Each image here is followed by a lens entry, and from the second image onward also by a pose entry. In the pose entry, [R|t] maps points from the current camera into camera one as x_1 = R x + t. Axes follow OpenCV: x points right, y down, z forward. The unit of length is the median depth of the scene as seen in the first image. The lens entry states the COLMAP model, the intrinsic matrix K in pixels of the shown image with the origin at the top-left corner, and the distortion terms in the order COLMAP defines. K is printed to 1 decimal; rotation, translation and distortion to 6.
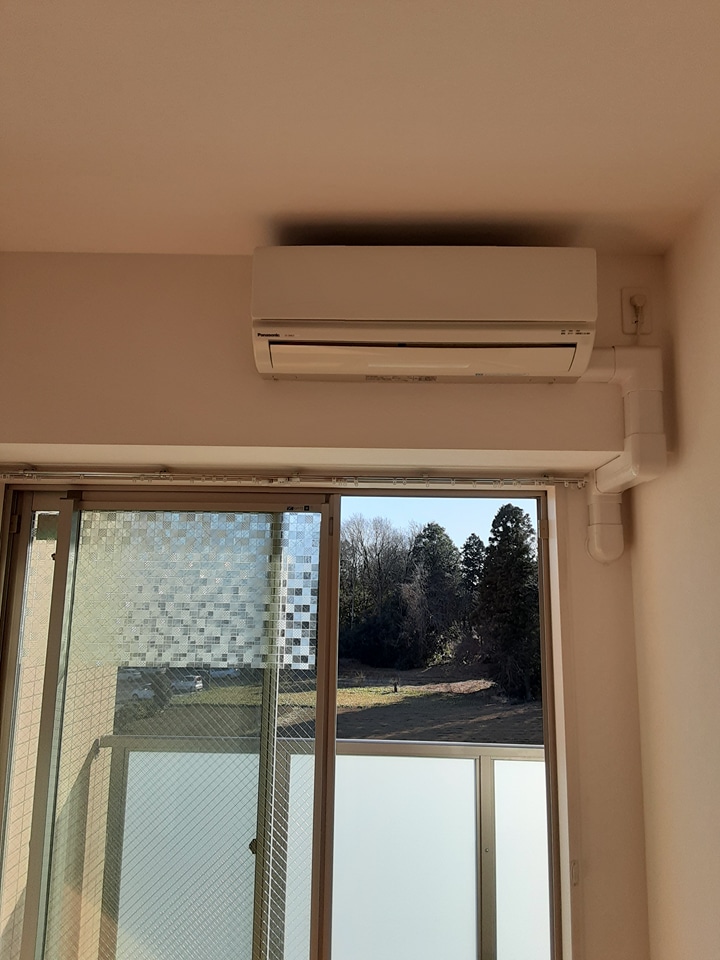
lens RADIAL K [[768.6, 0, 358.6], [0, 768.6, 459.7], [0, 0, 1]] dist [0.137736, -0.180790]
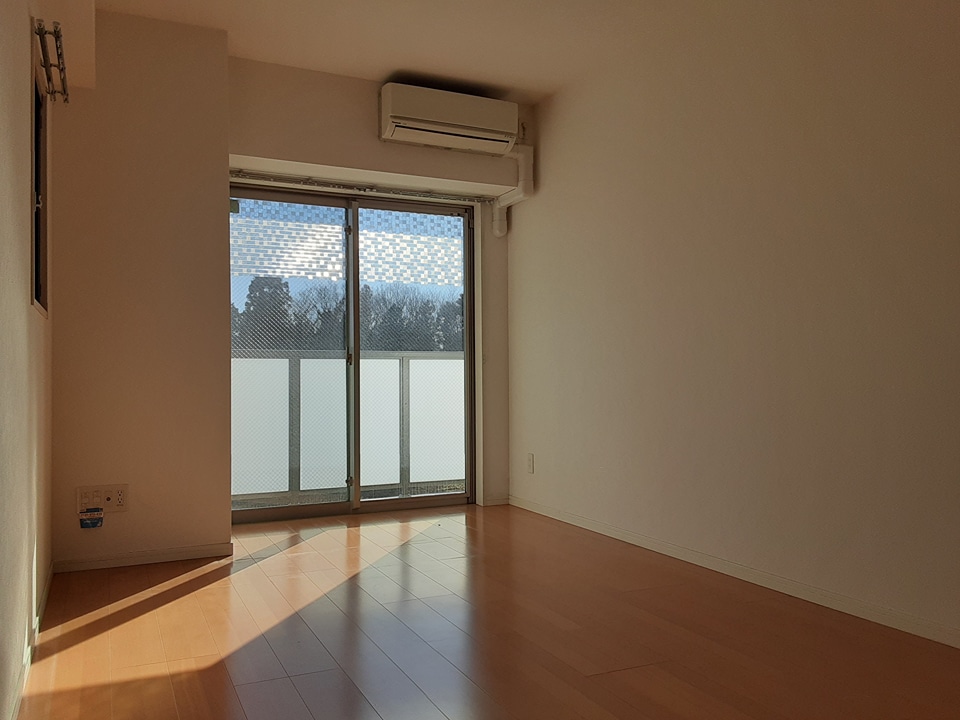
lens RADIAL K [[784.4, 0, 480.0], [0, 784.4, 360.0], [0, 0, 1]] dist [0.140871, -0.232393]
pose [[0.889533, -0.017500, 0.456535, -0.942739], [-0.056981, 0.987214, 0.148868, 0.167494], [-0.453303, -0.158437, 0.877163, -1.272875]]
